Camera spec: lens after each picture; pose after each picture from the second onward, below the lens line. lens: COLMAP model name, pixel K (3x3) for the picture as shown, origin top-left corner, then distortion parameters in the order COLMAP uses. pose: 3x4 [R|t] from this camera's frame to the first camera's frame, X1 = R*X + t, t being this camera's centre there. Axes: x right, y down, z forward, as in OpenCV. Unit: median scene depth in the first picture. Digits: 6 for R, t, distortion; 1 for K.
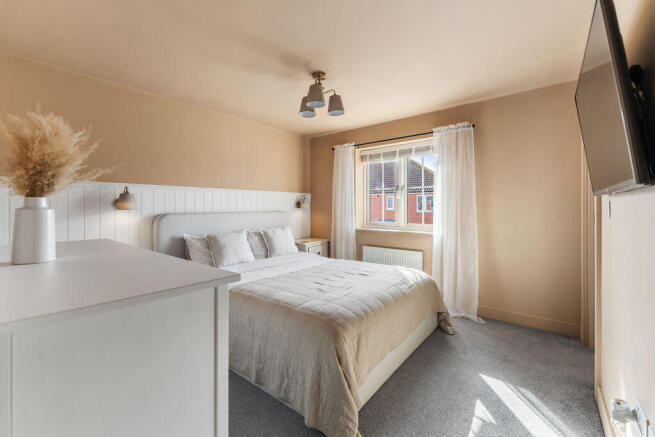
lens RADIAL K [[274.7, 0, 327.5], [0, 274.7, 218.5], [0, 0, 1]] dist [0.000014, 0.000000]
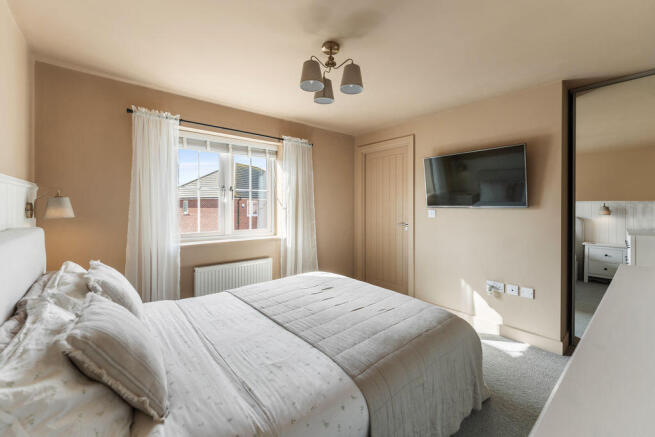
lens RADIAL K [[267.1, 0, 327.8], [0, 267.1, 208.9], [0, 0, 1]] dist [0.000077, -0.000012]
pose [[0.175403, -0.005578, 0.984481, -0.498951], [0.047866, 0.998850, -0.002869, -0.034225], [-0.983332, 0.047626, 0.175468, 0.573948]]
